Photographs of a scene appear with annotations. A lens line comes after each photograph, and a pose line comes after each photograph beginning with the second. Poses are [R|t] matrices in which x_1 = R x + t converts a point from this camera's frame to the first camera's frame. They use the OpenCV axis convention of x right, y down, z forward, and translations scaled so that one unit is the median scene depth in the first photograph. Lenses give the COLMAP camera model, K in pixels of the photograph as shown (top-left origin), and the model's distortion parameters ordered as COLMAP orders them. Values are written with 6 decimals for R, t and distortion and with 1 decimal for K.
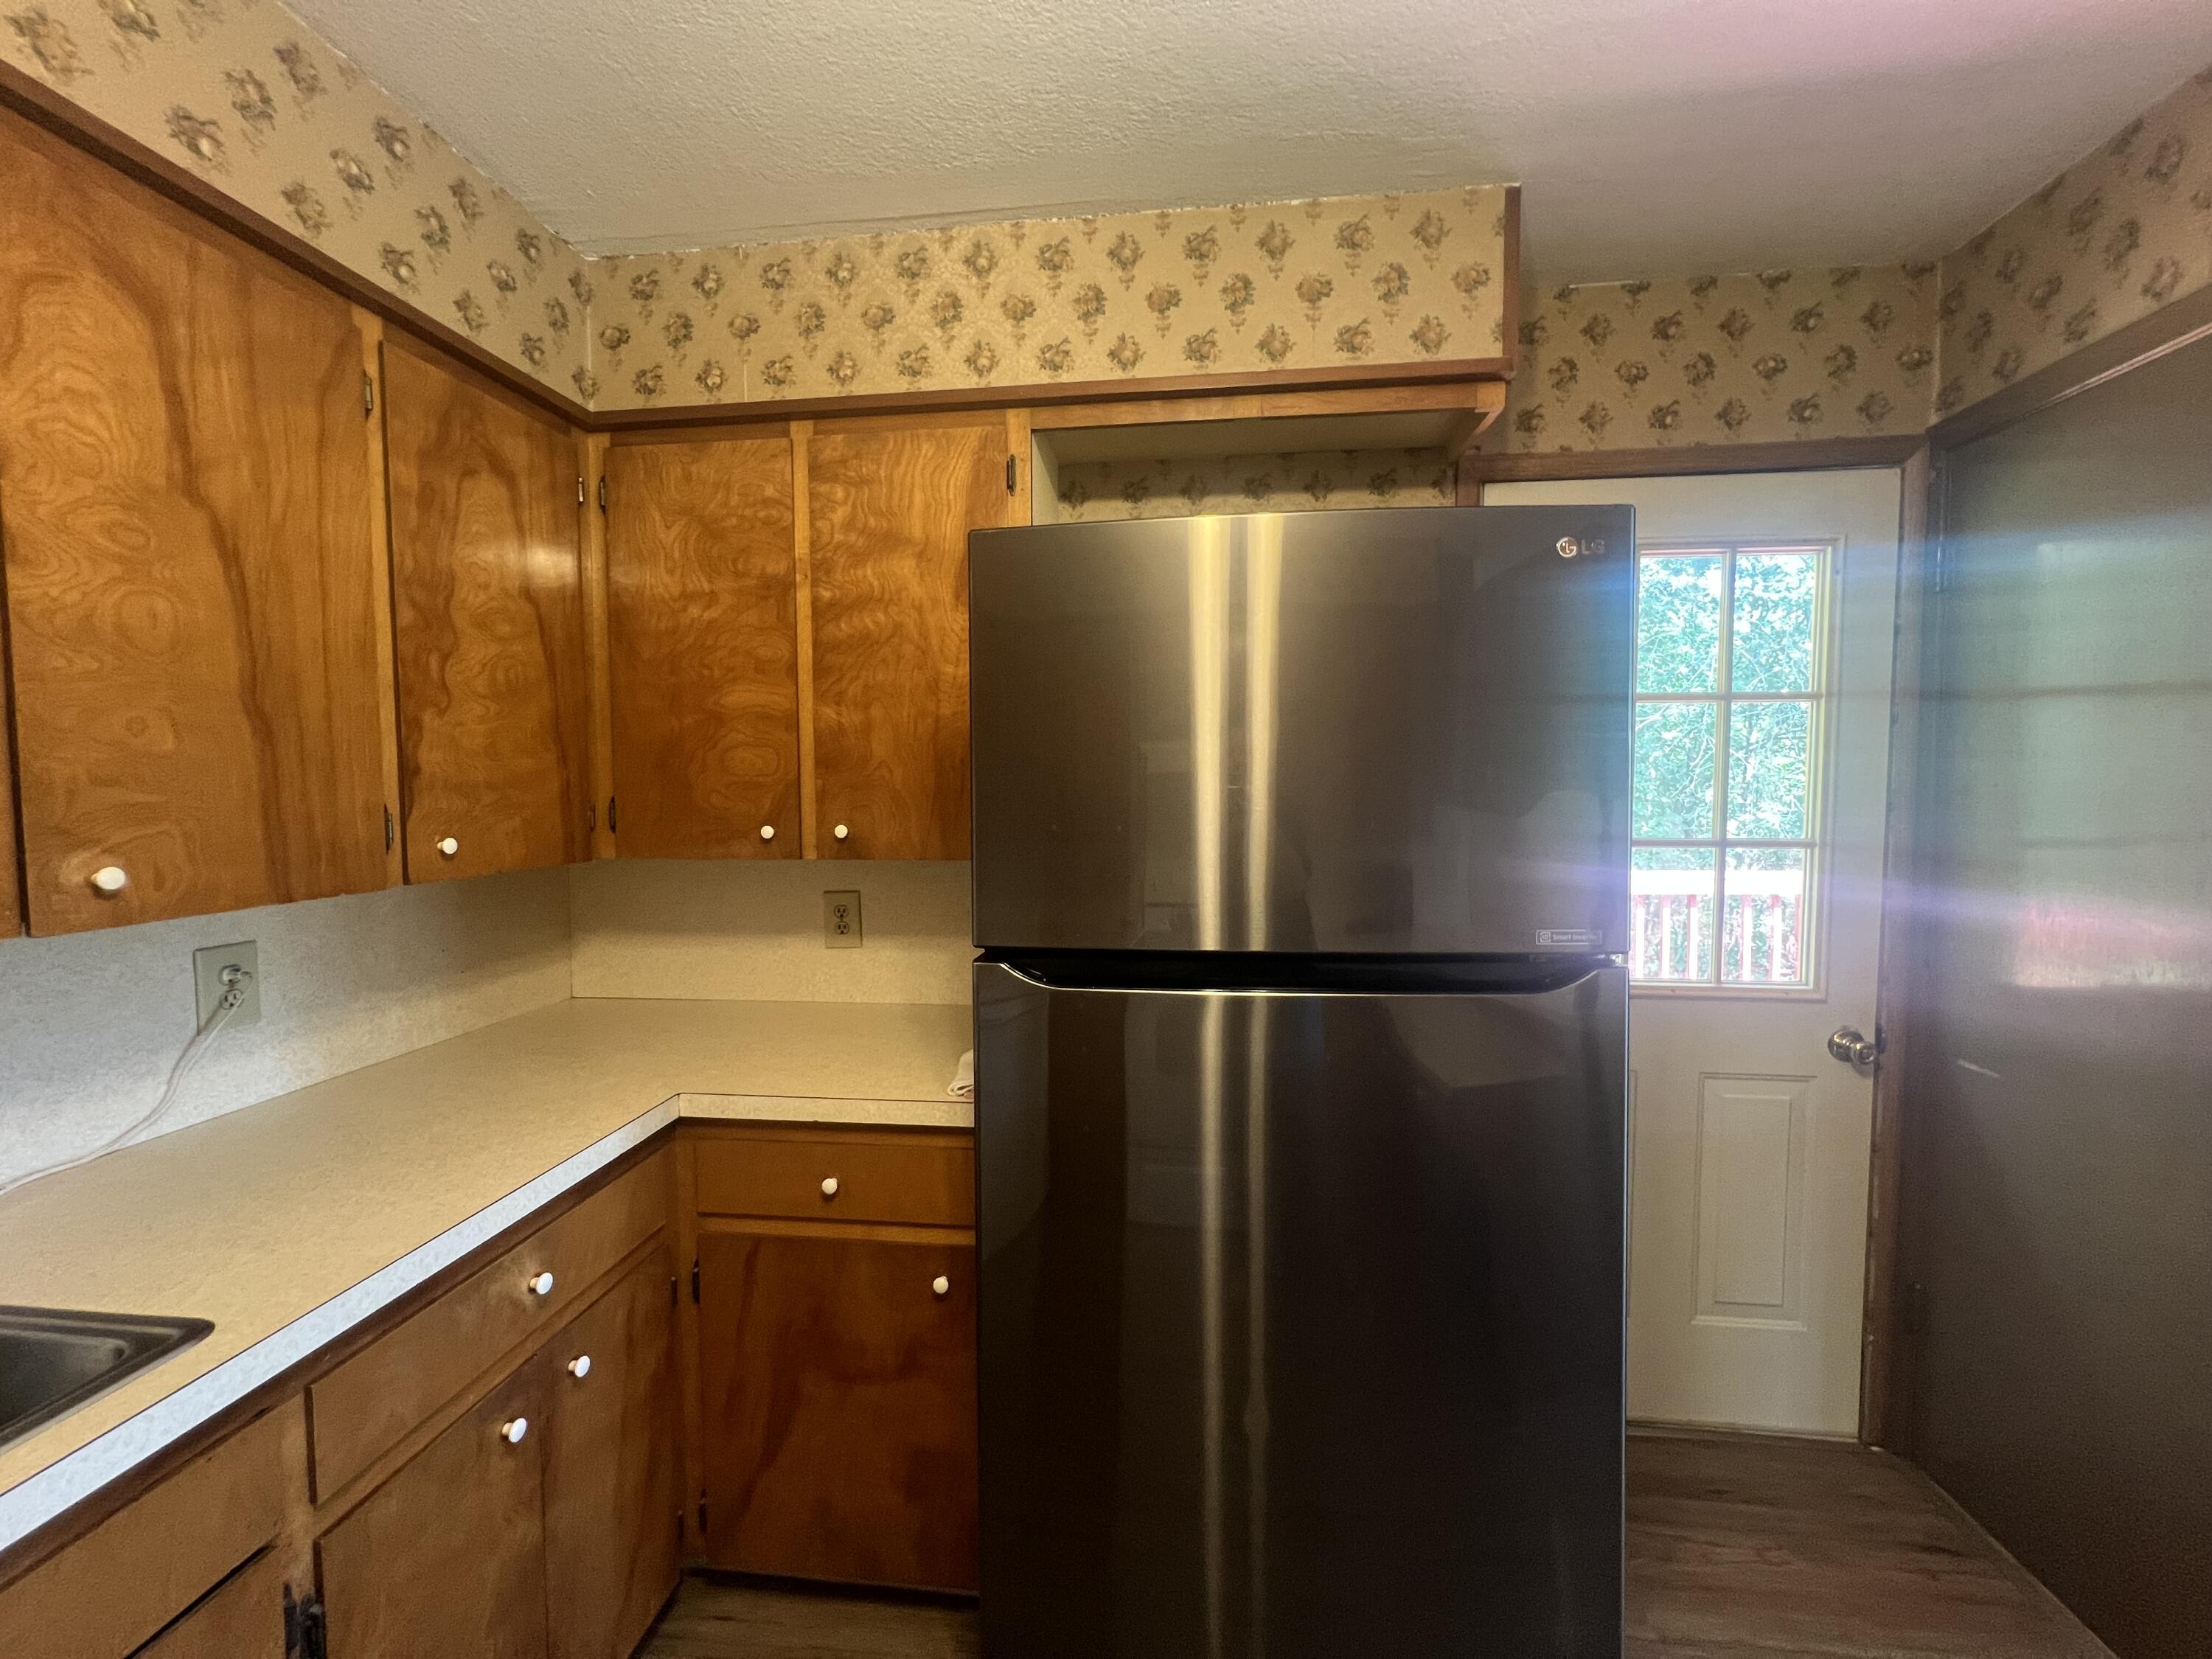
lens RADIAL K [[885.1, 0, 1100.0], [0, 885.1, 831.4], [0, 0, 1]] dist [-0.004740, 0.001246]
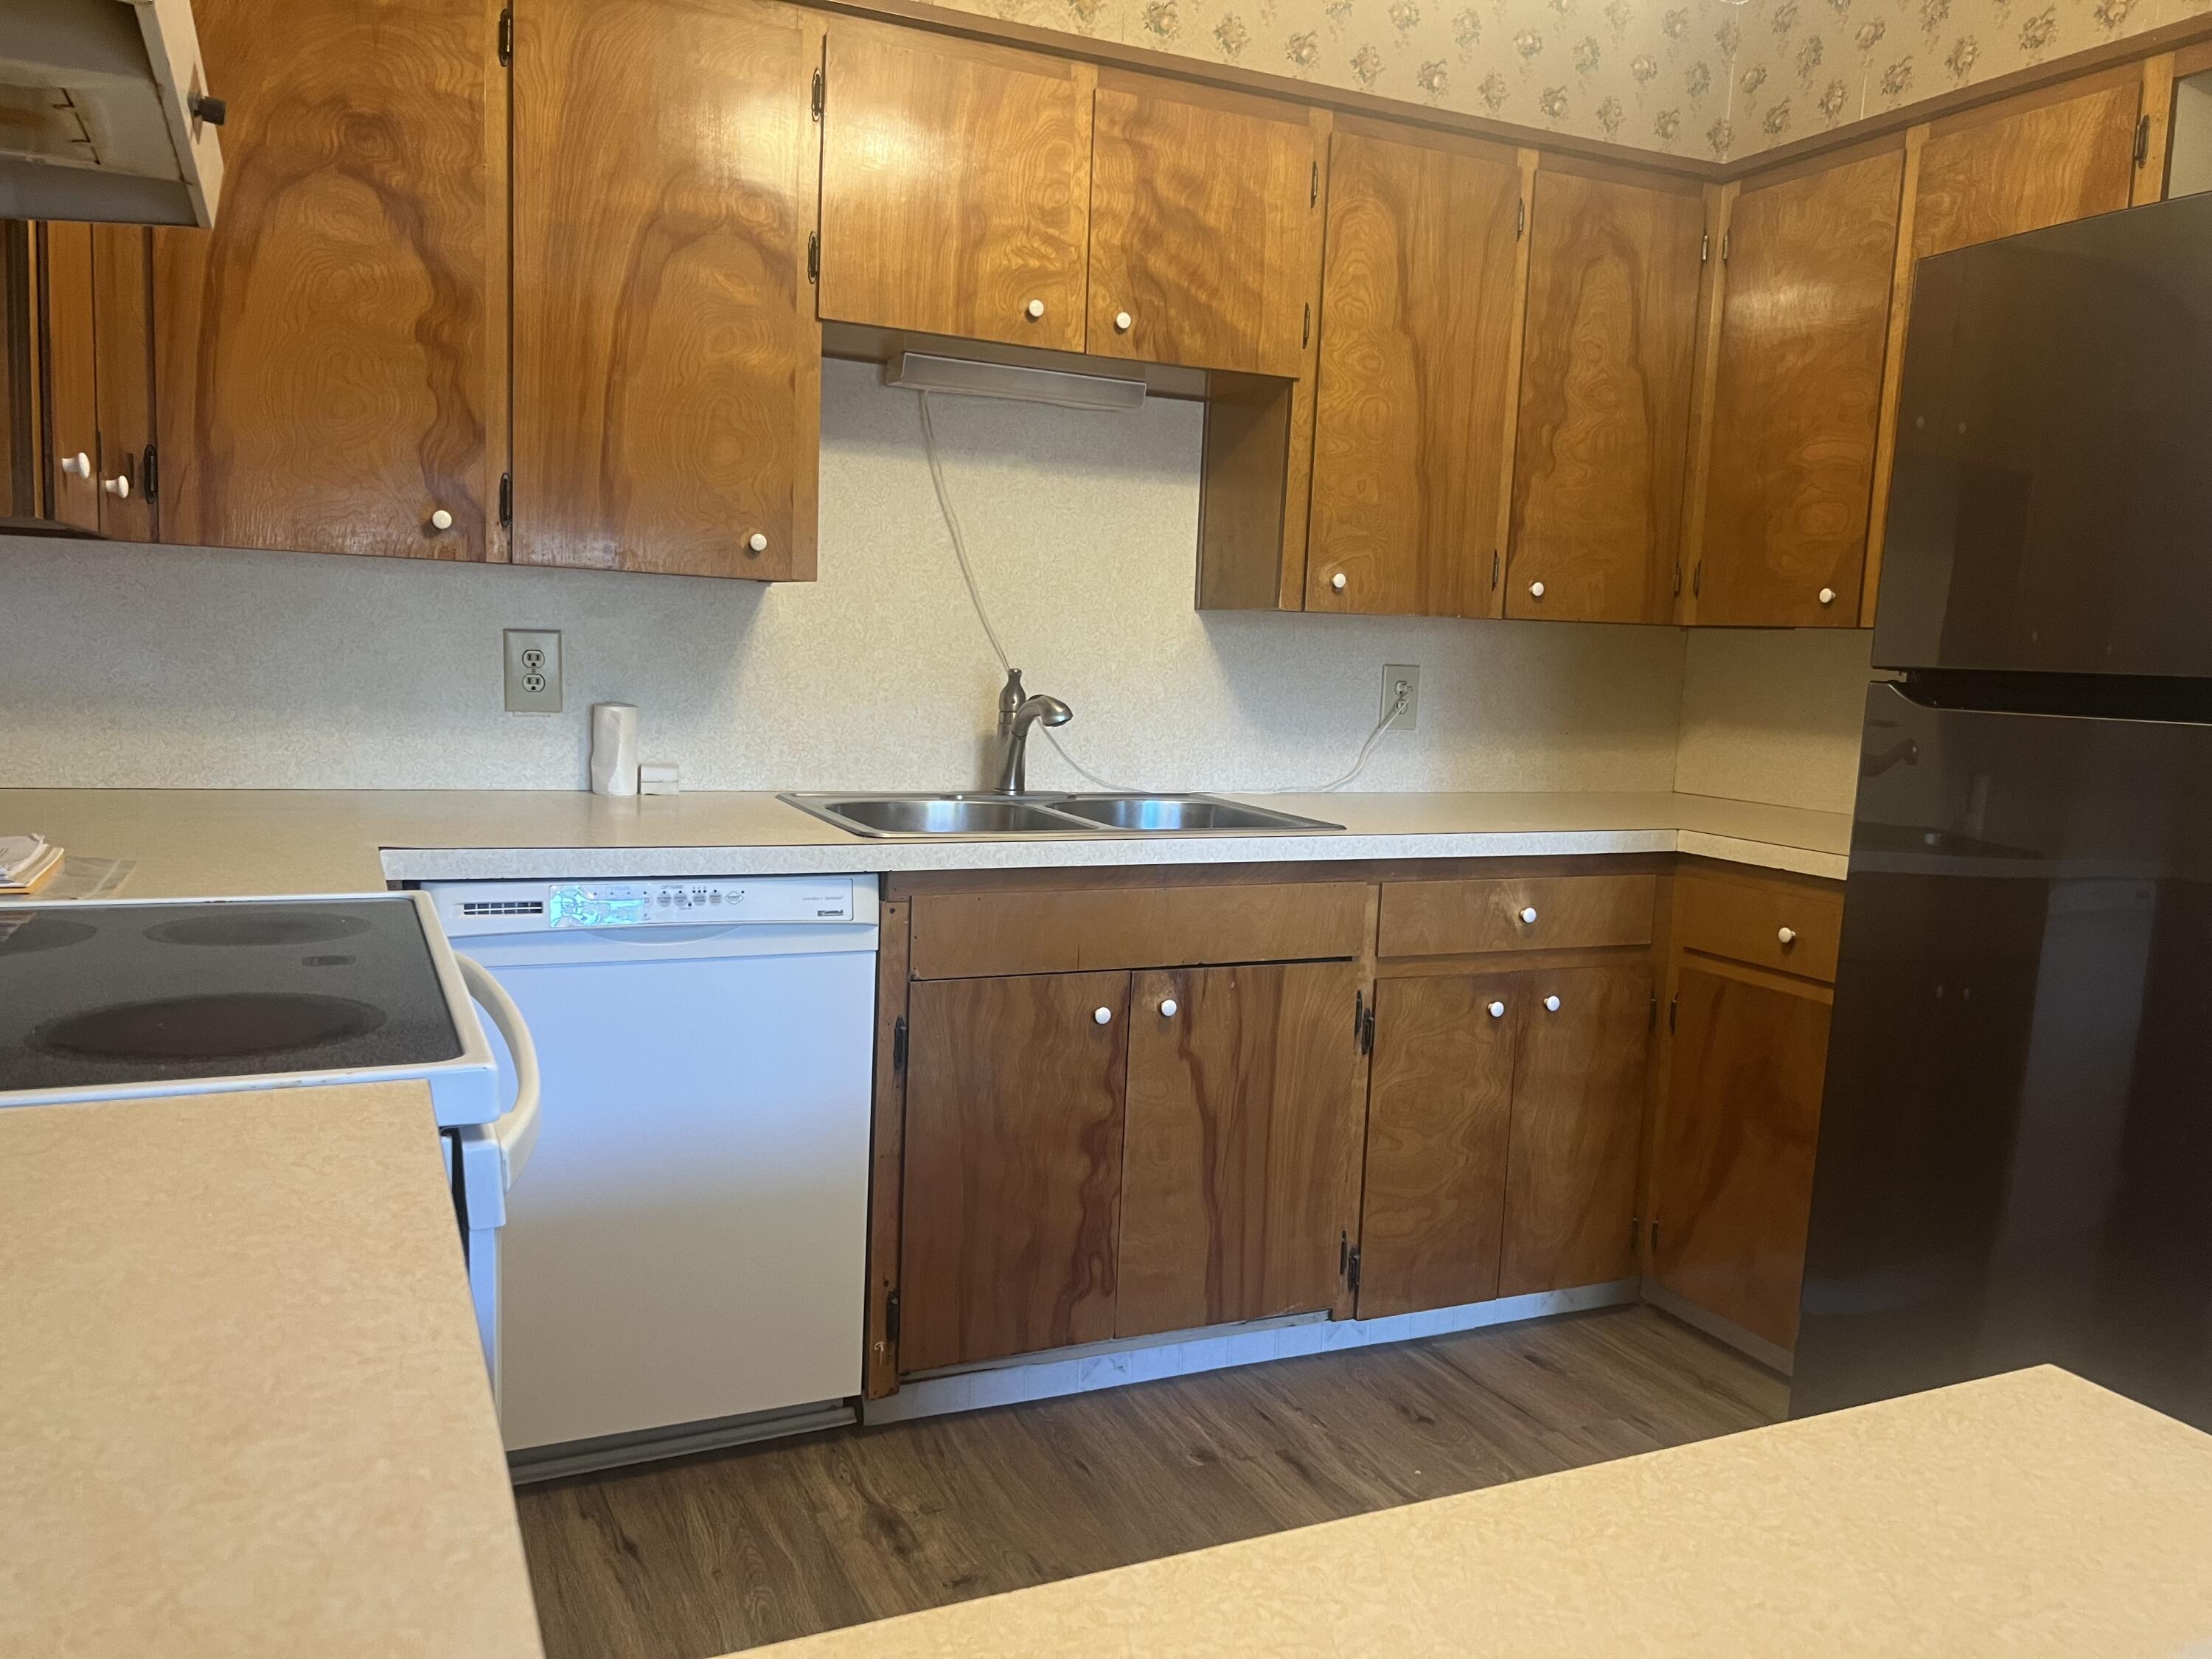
lens RADIAL K [[1653.8, 0, 1104.5], [0, 1653.8, 824.8], [0, 0, 1]] dist [0.044204, -0.044960]
pose [[0.520234, 0.125327, -0.844778, 0.892242], [-0.089949, 0.991713, 0.091732, 0.179838], [0.849274, 0.028265, 0.527195, -0.668322]]
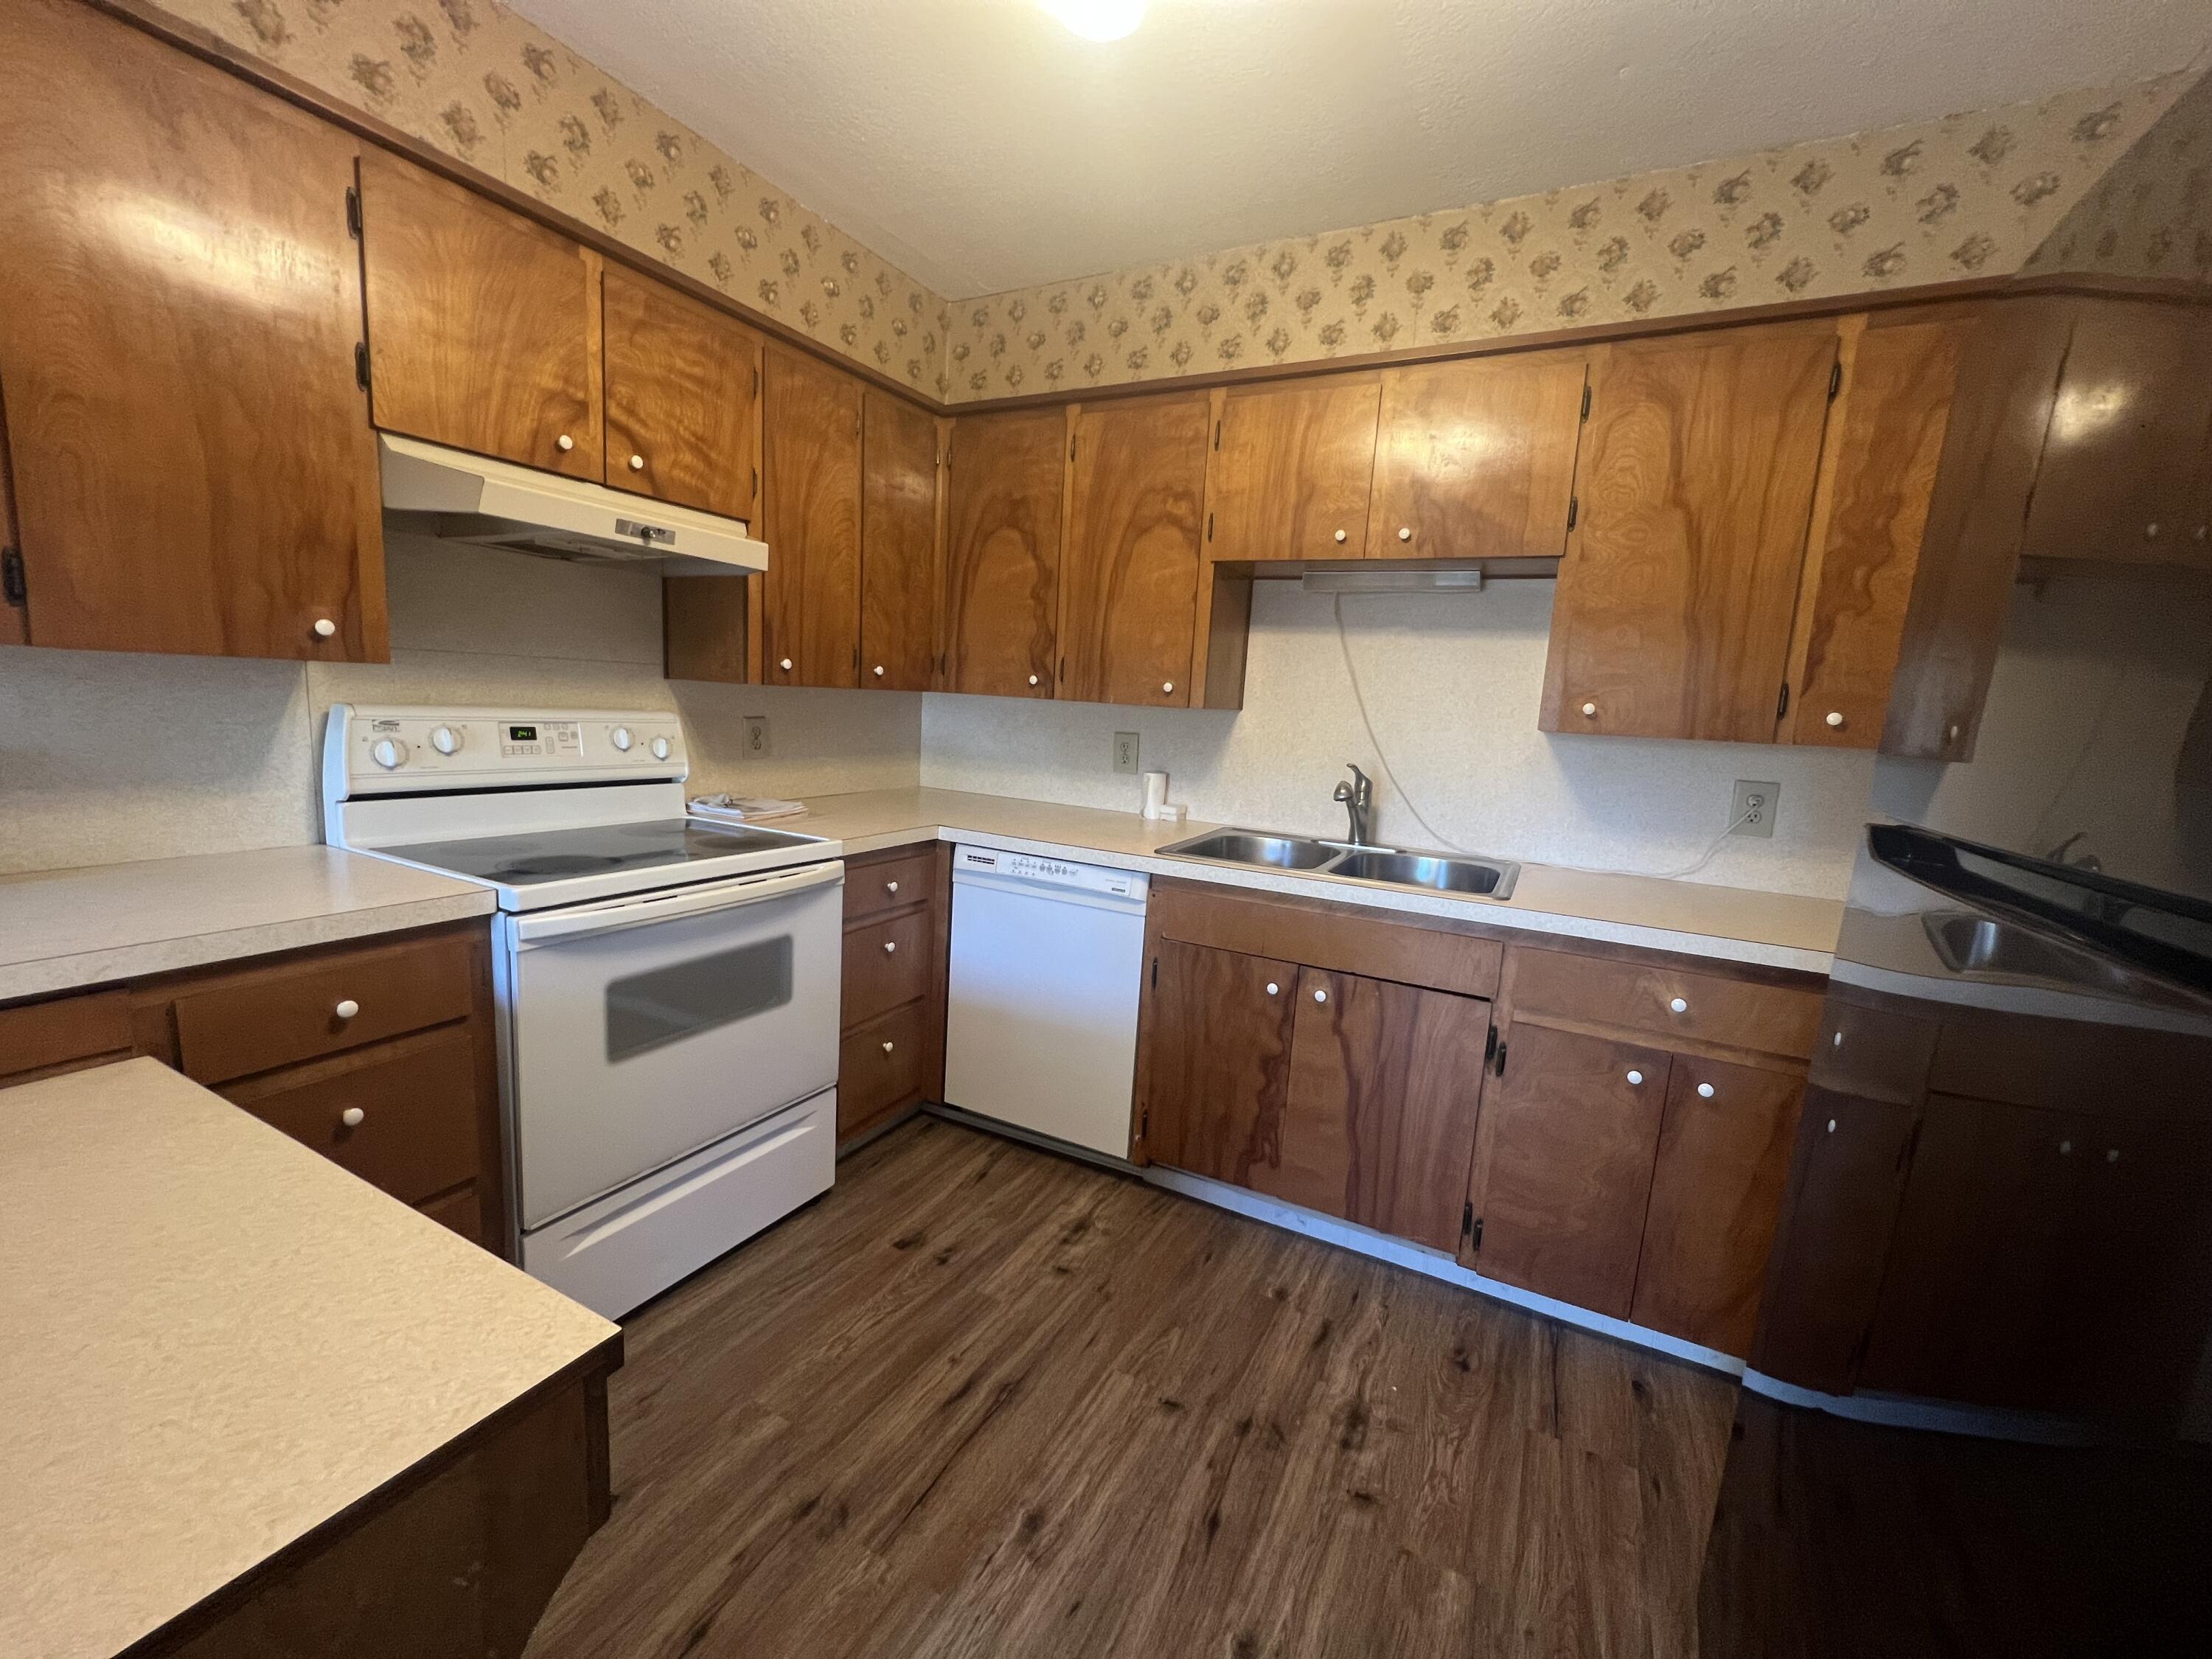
lens RADIAL K [[885.1, 0, 1093.0], [0, 885.1, 816.2], [0, 0, 1]] dist [-0.004740, 0.001246]
pose [[-0.355052, 0.119264, -0.927208, 0.855224], [-0.099057, 0.981445, 0.164172, 0.051558], [0.929584, 0.150136, -0.336650, 0.452635]]
